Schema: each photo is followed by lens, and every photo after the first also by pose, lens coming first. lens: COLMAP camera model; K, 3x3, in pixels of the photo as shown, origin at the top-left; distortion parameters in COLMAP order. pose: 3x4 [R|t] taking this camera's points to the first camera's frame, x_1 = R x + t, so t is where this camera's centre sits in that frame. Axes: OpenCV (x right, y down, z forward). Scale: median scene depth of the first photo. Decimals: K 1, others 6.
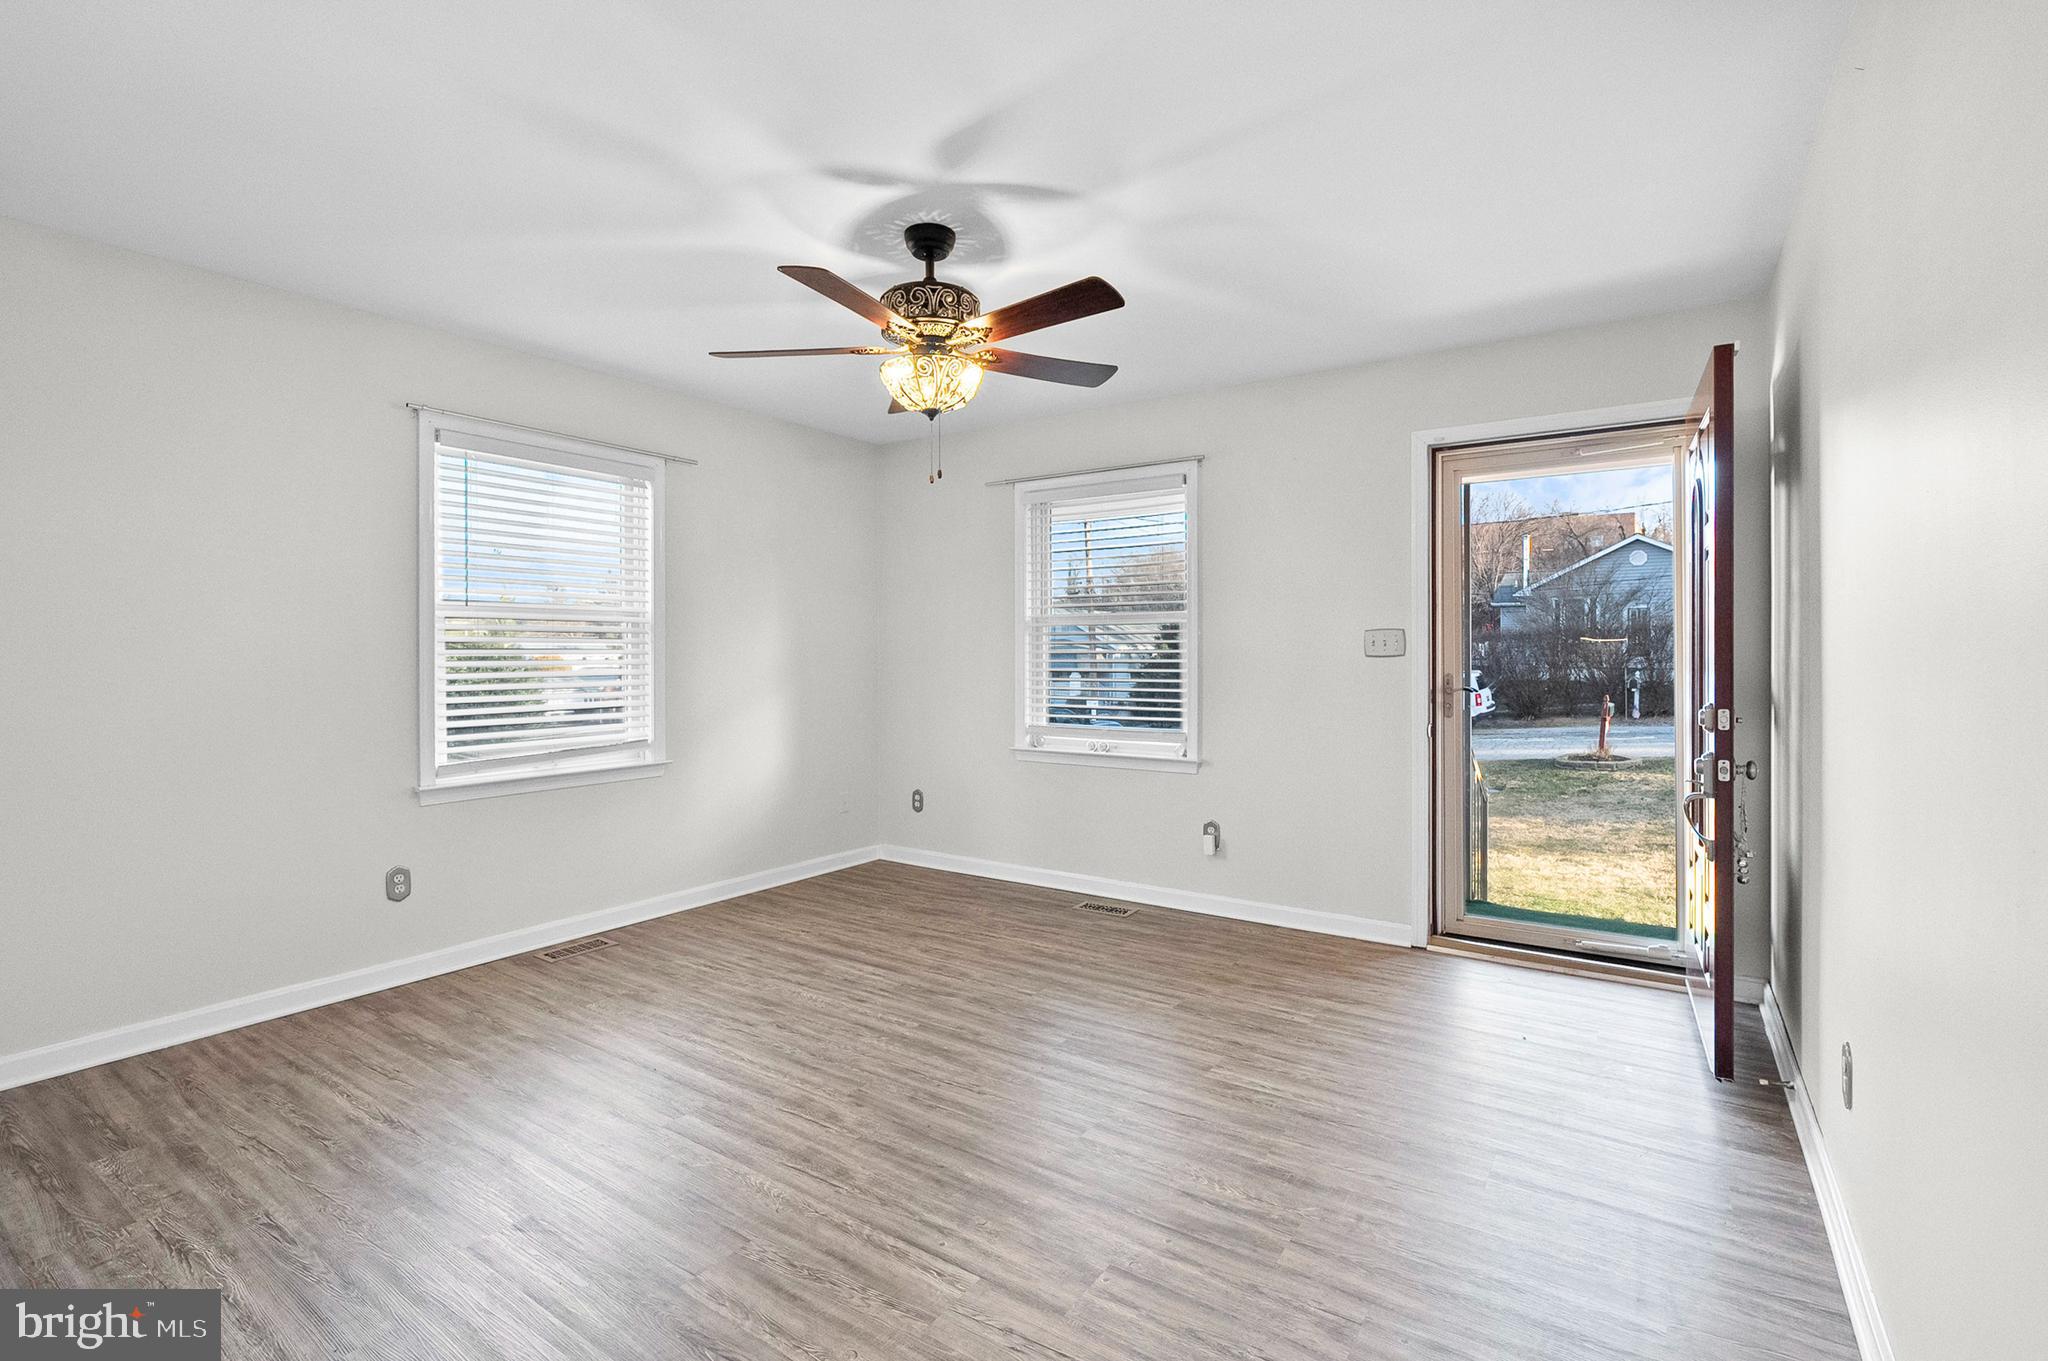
lens RADIAL K [[953.4, 0, 1015.2], [0, 953.4, 670.4], [0, 0, 1]] dist [-0.002304, 0.000391]
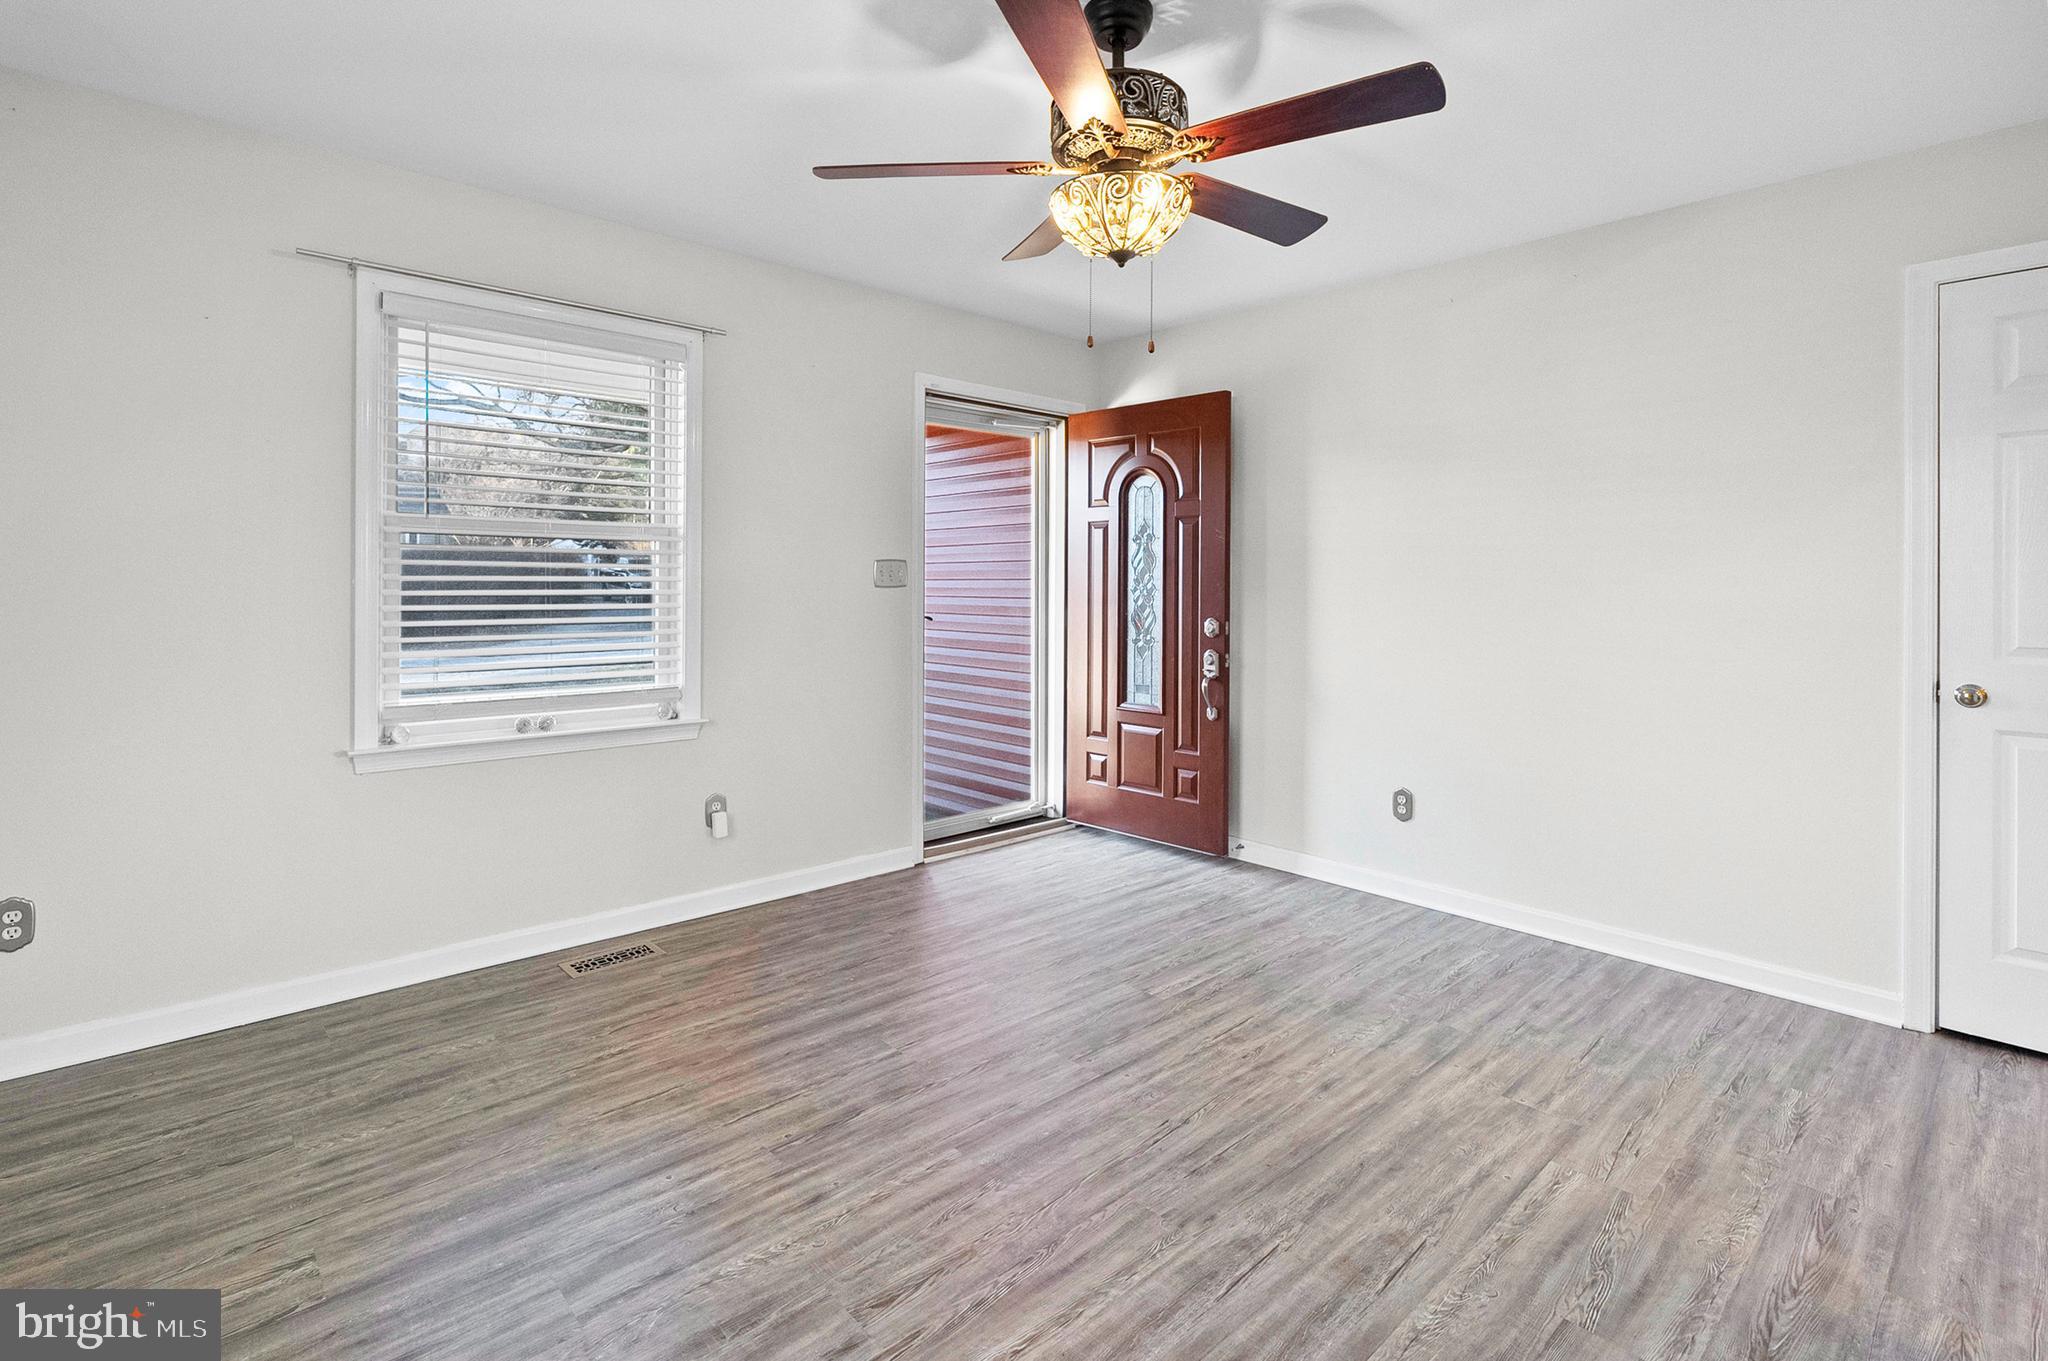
lens RADIAL K [[953.4, 0, 1019.2], [0, 953.4, 672.2], [0, 0, 1]] dist [-0.002304, 0.000391]
pose [[0.209493, -0.081580, 0.974401, -0.671454], [0.008570, 0.996628, 0.081598, -0.012553], [-0.977773, -0.008743, 0.209486, 0.773145]]
